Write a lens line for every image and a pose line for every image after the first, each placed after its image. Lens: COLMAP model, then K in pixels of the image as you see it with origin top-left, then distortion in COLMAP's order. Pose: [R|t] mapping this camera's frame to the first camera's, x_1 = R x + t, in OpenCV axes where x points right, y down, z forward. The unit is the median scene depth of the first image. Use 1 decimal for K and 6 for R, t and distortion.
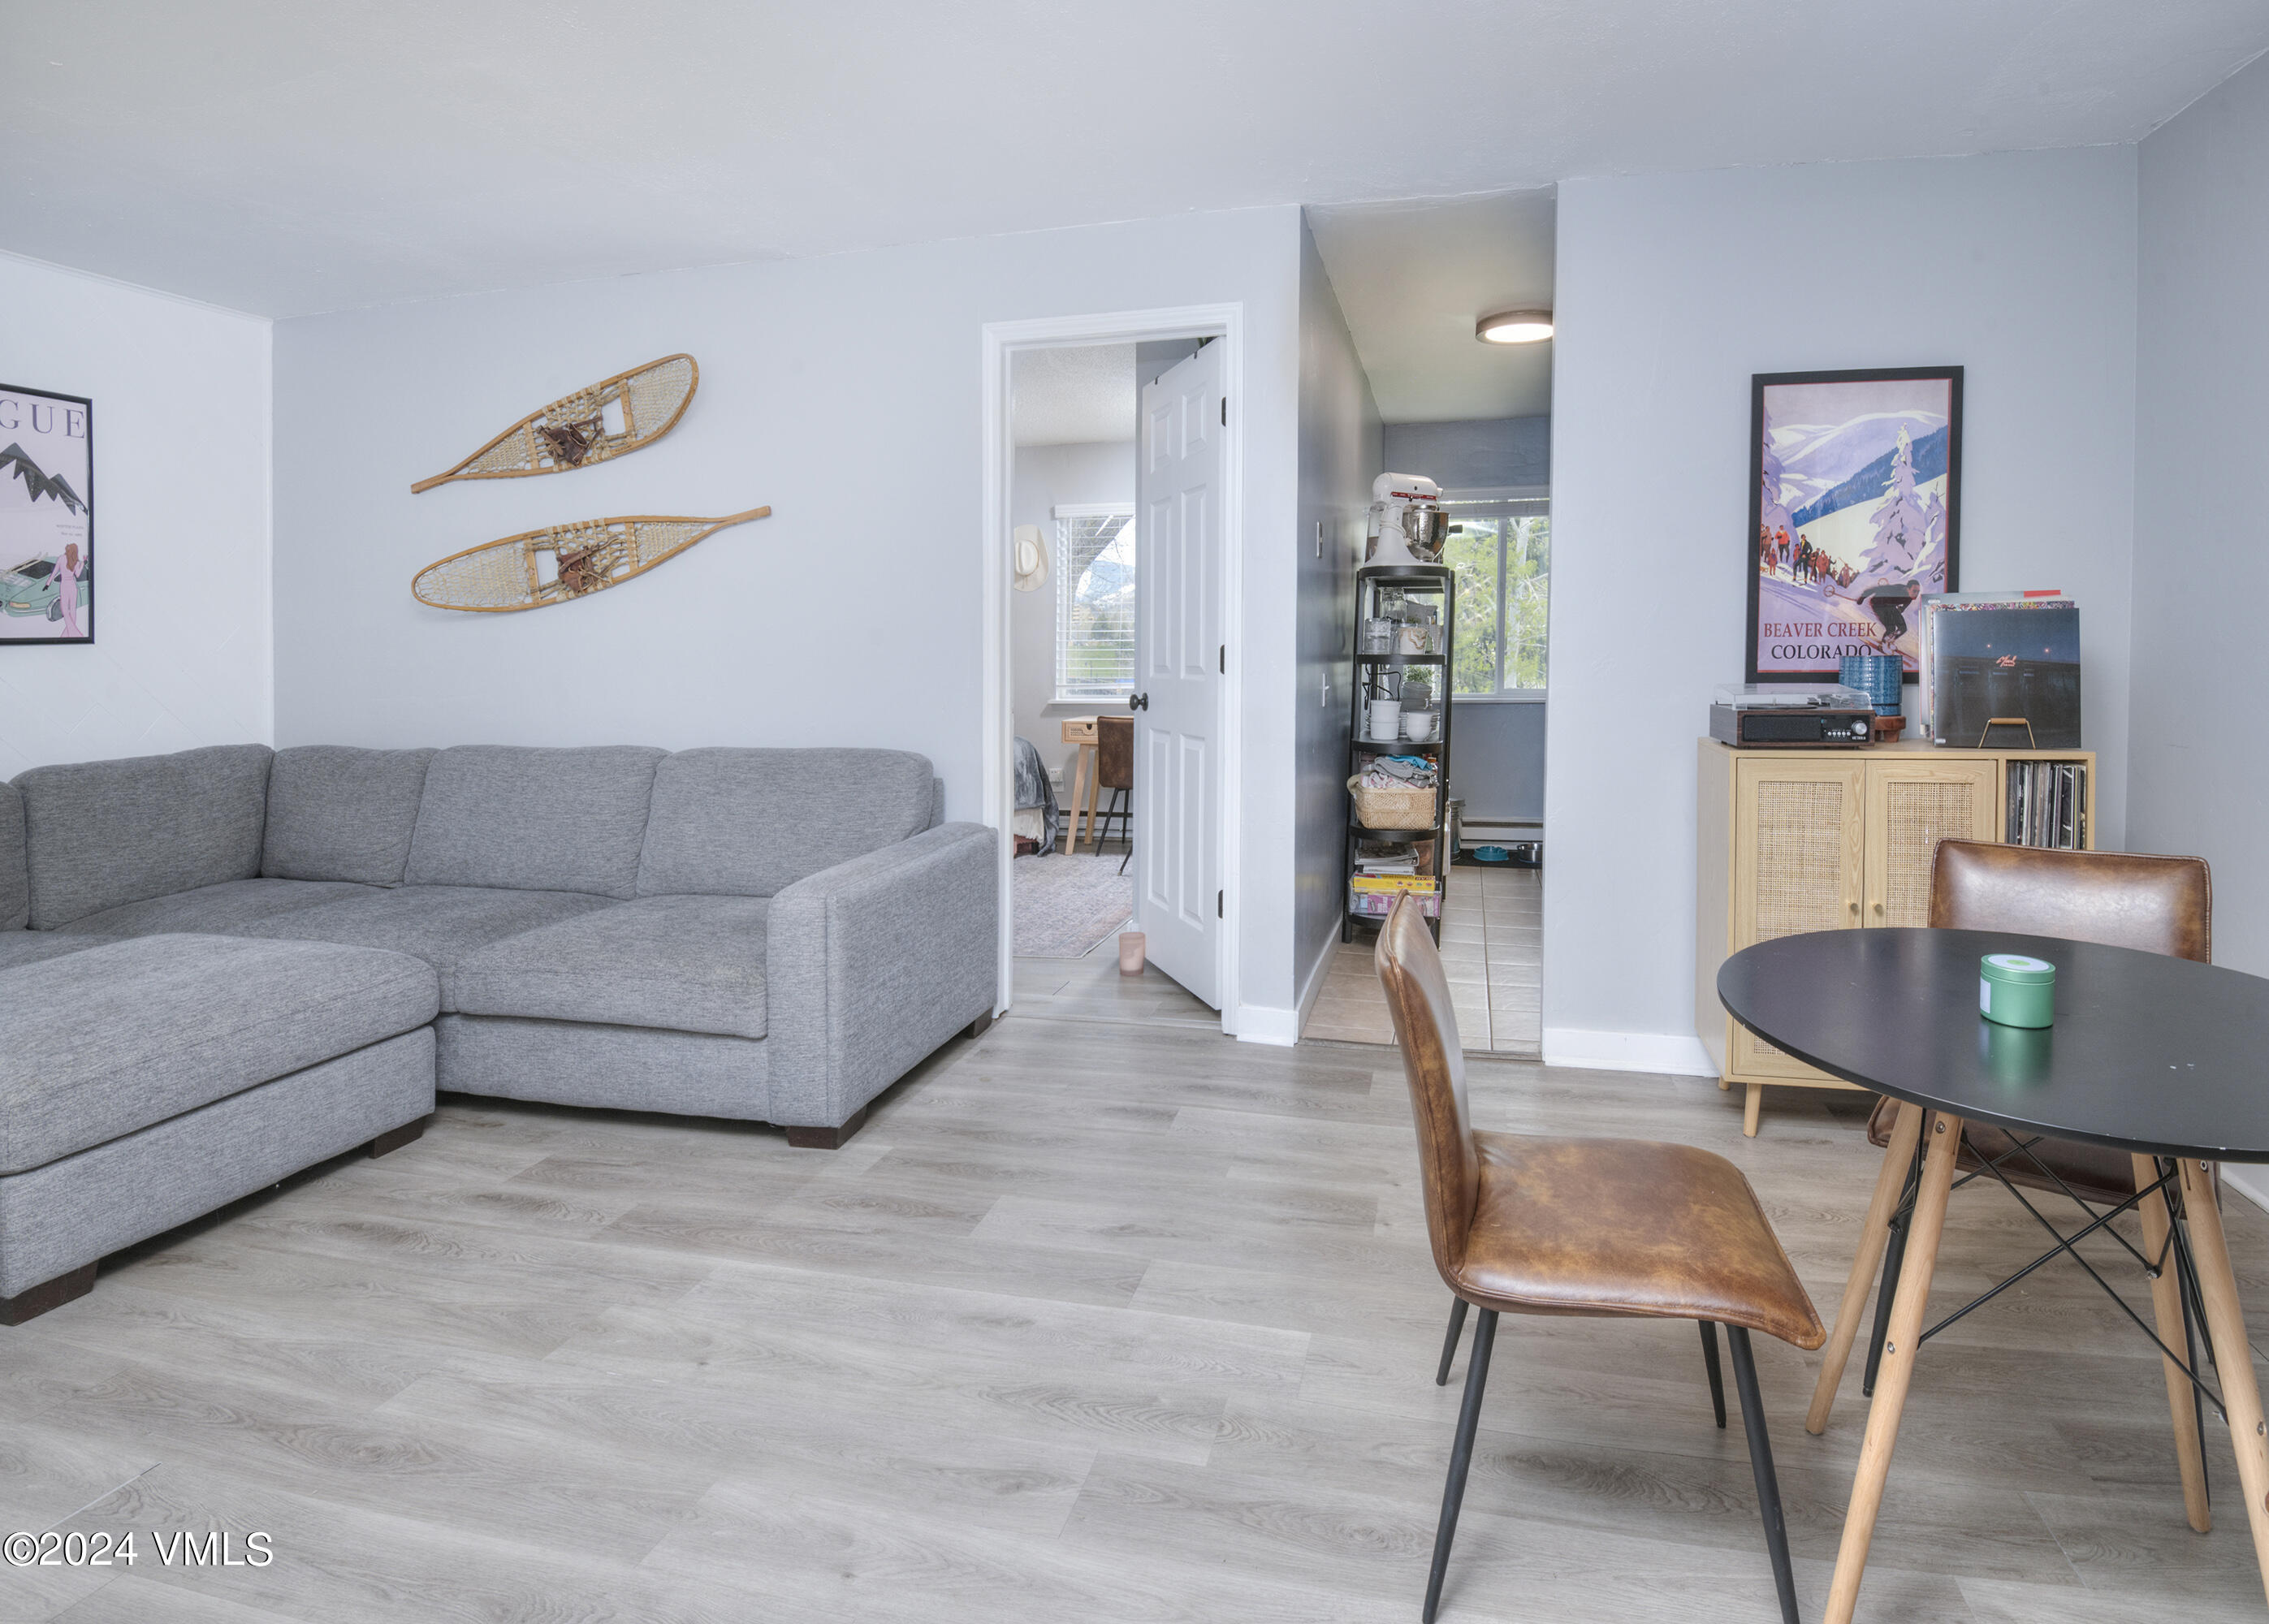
lens RADIAL K [[1147.9, 0, 1251.6], [0, 1147.9, 697.4], [0, 0, 1]] dist [0.000436, -0.024136]
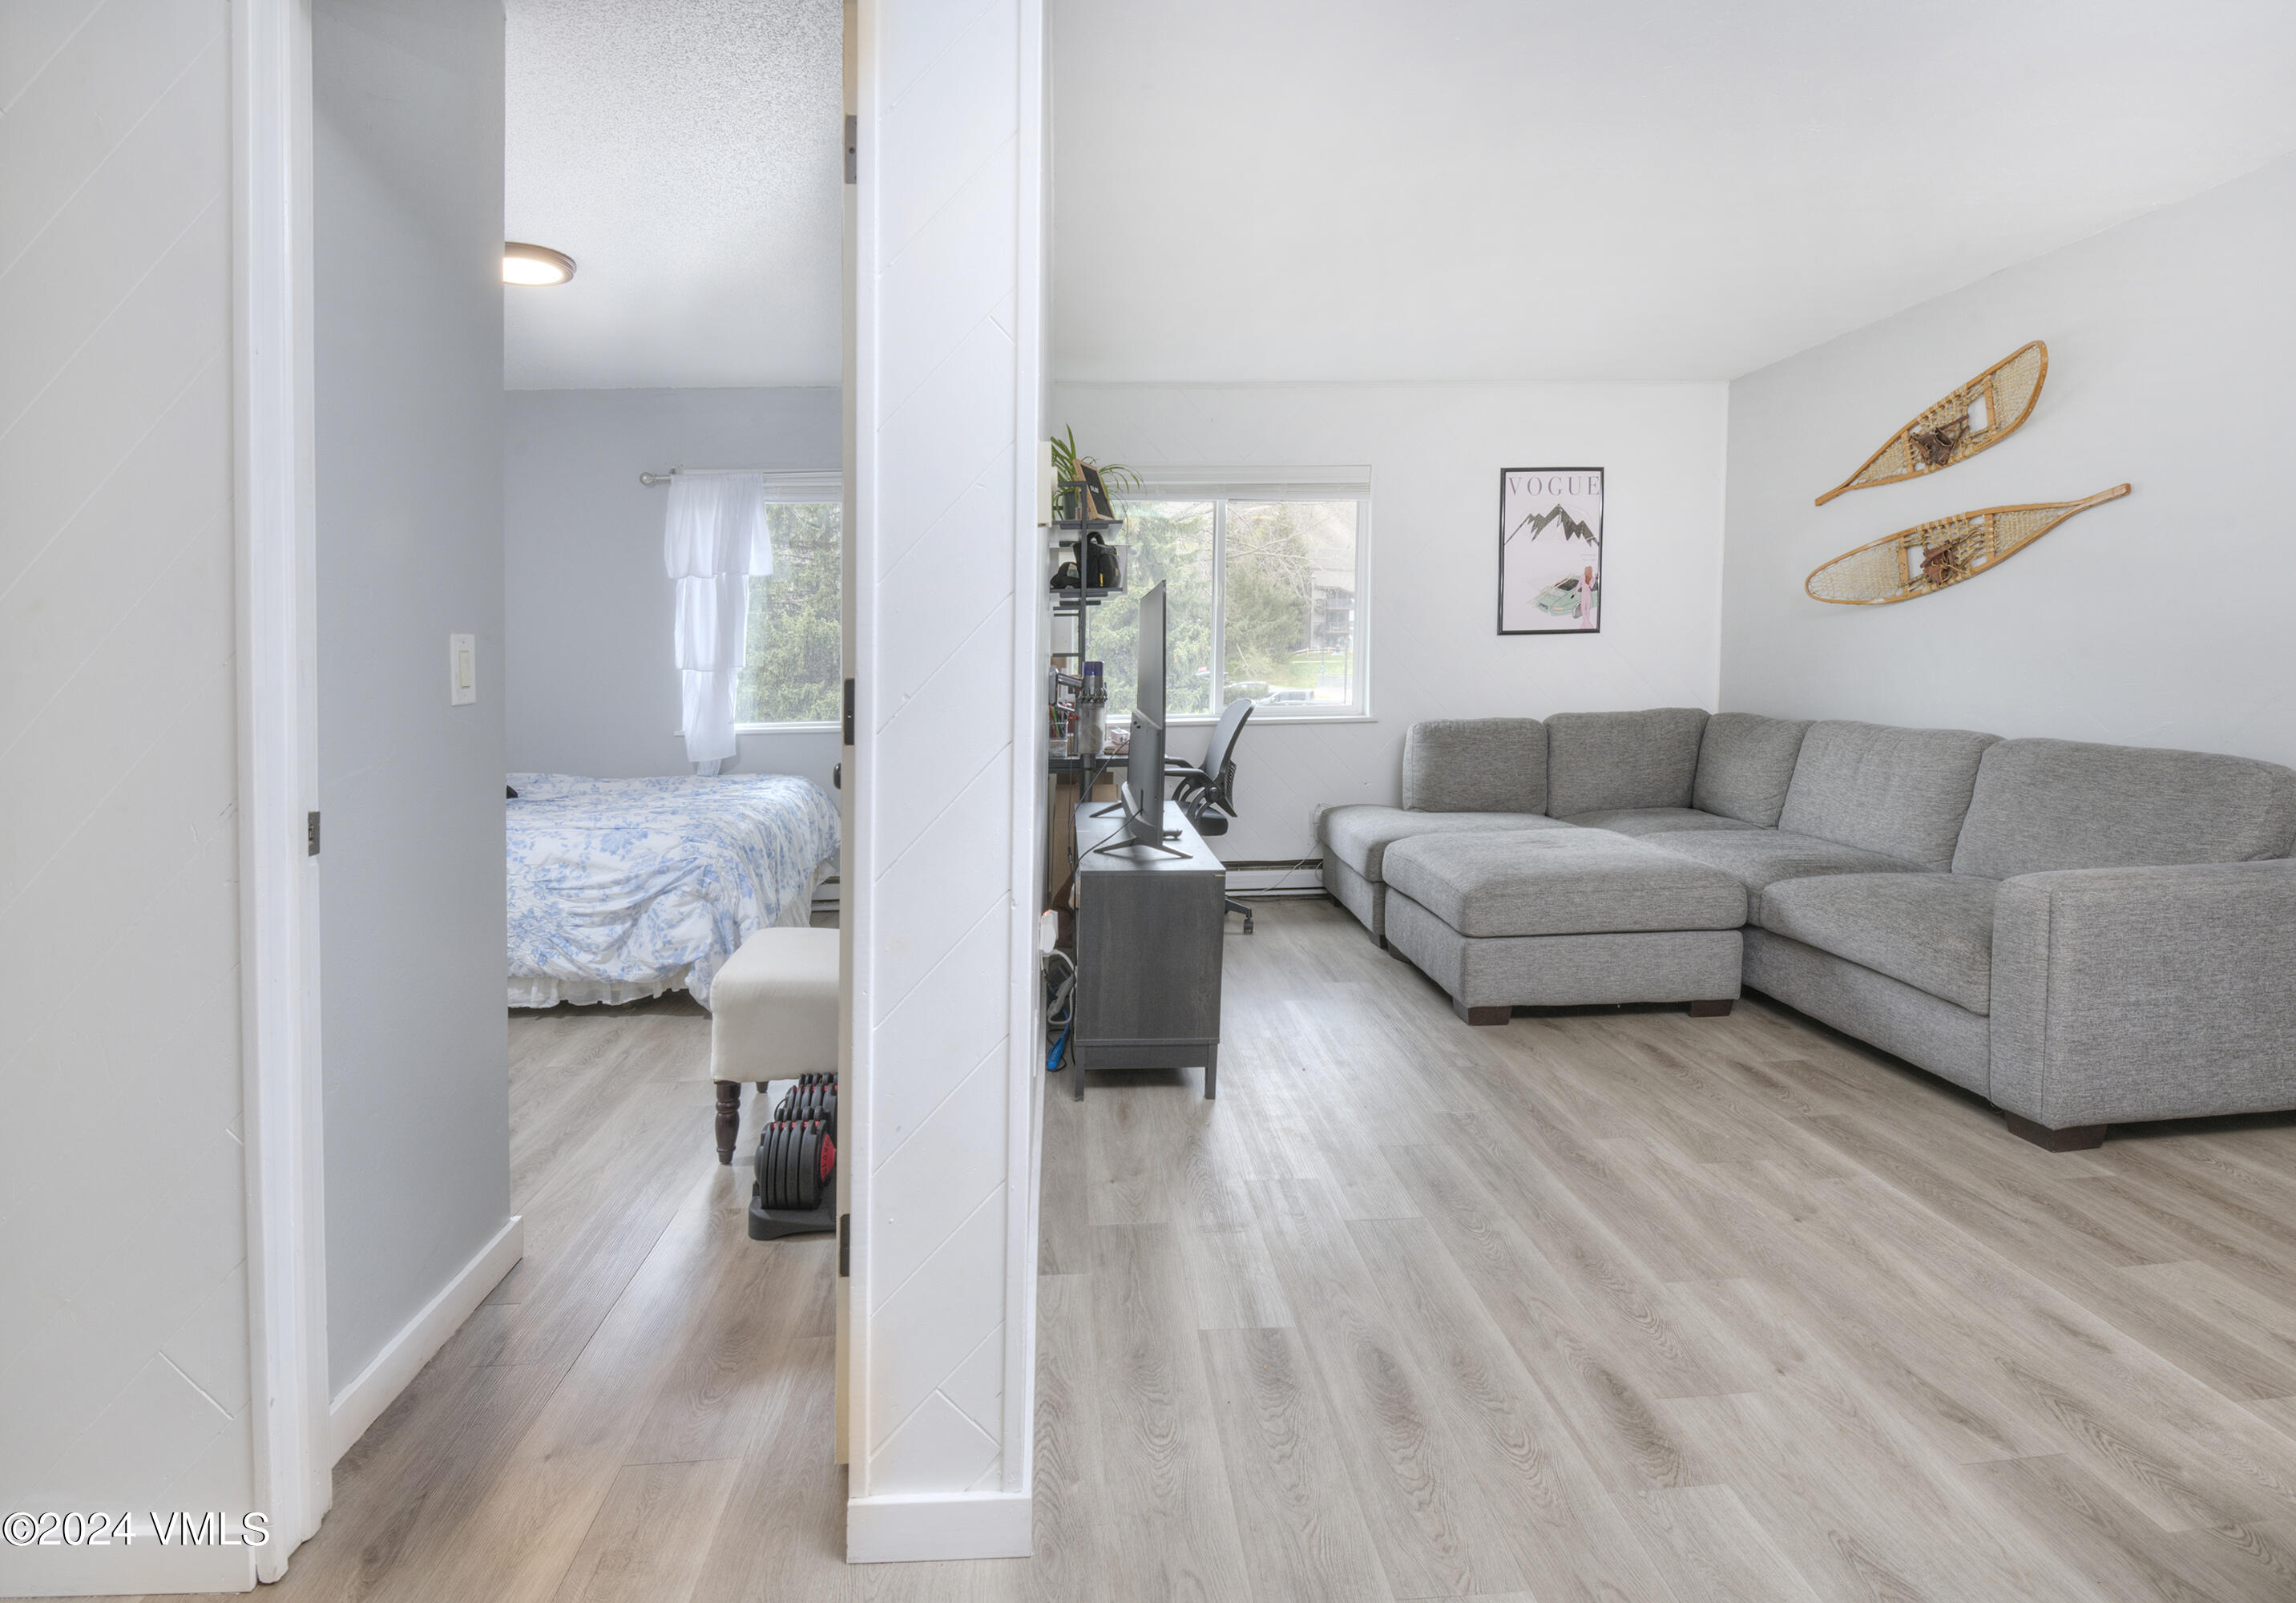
lens RADIAL K [[1149.4, 0, 1090.7], [0, 1149.4, 687.4], [0, 0, 1]] dist [0.002514, -0.024326]
pose [[0.257003, 0.041790, -0.965507, 0.286581], [-0.034861, 0.998815, 0.033953, -0.005005], [0.965782, 0.024932, 0.258155, -0.044687]]
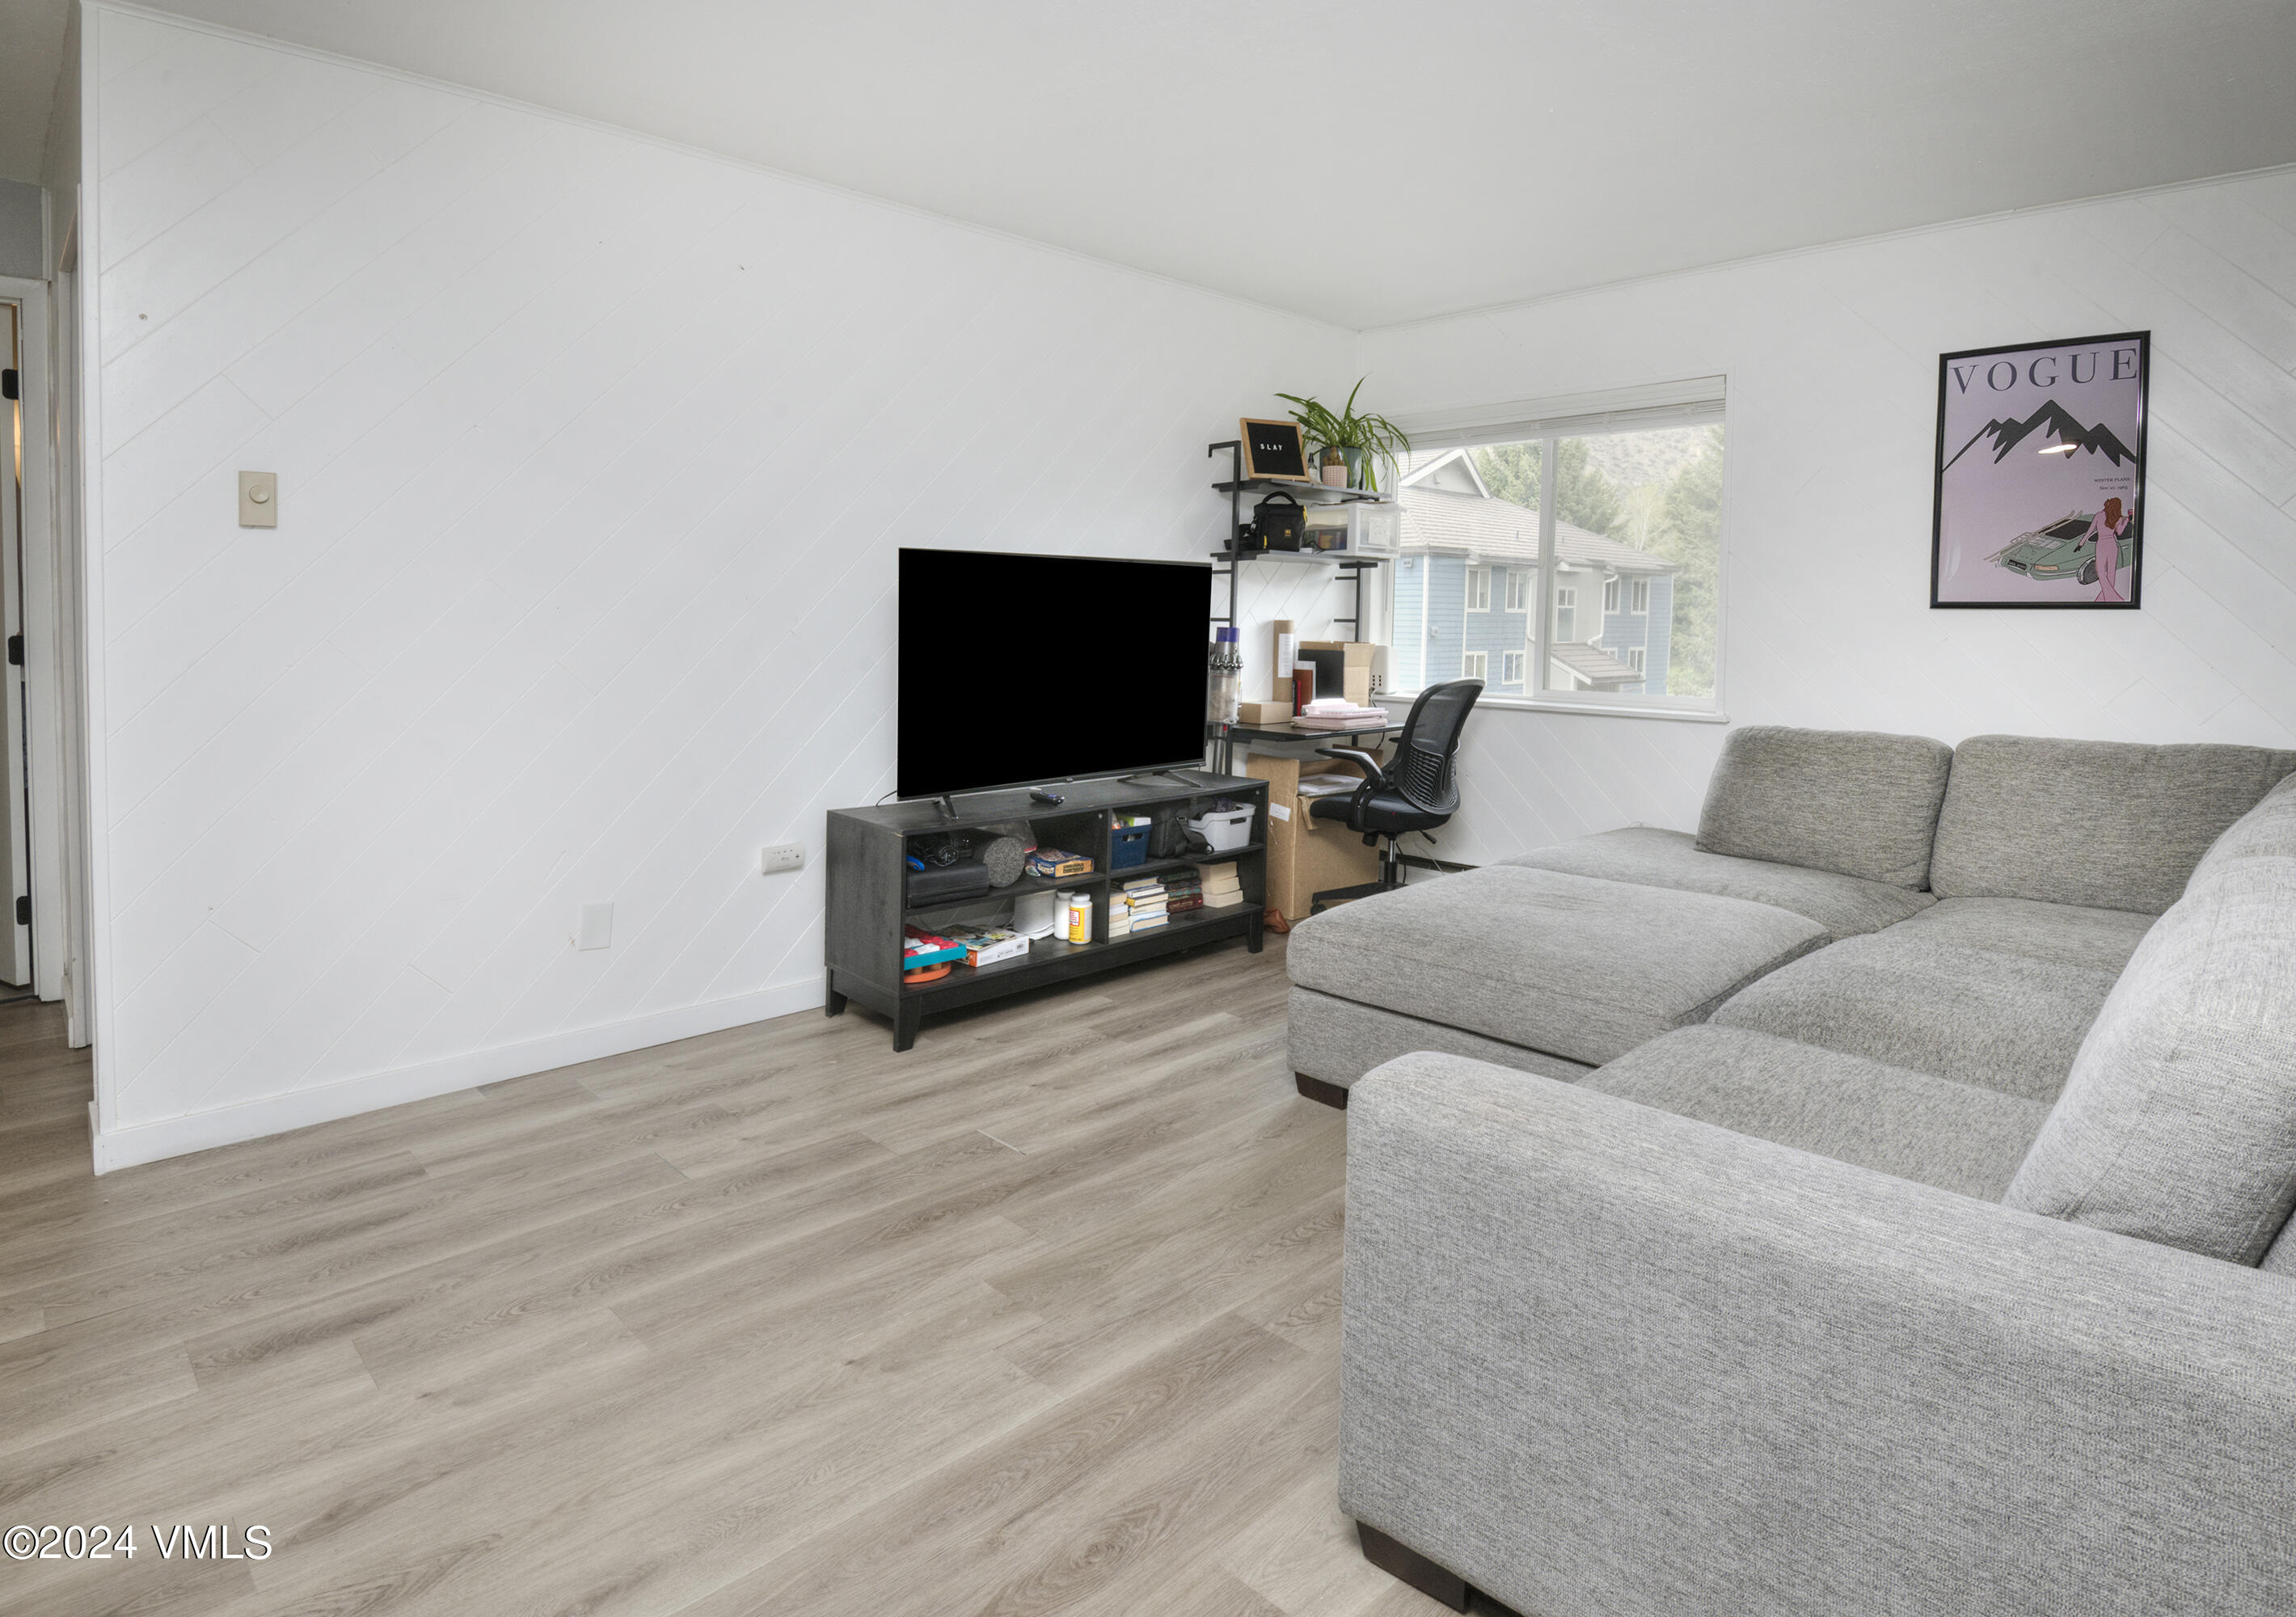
lens RADIAL K [[1212.0, 0, 1387.7], [0, 1212.0, 641.8], [0, 0, 1]] dist [0.000916, -0.012265]
pose [[-0.501281, 0.027896, -0.864835, 0.089220], [-0.045659, 0.997235, 0.058632, -0.057236], [0.864079, 0.068879, -0.498621, 1.073459]]
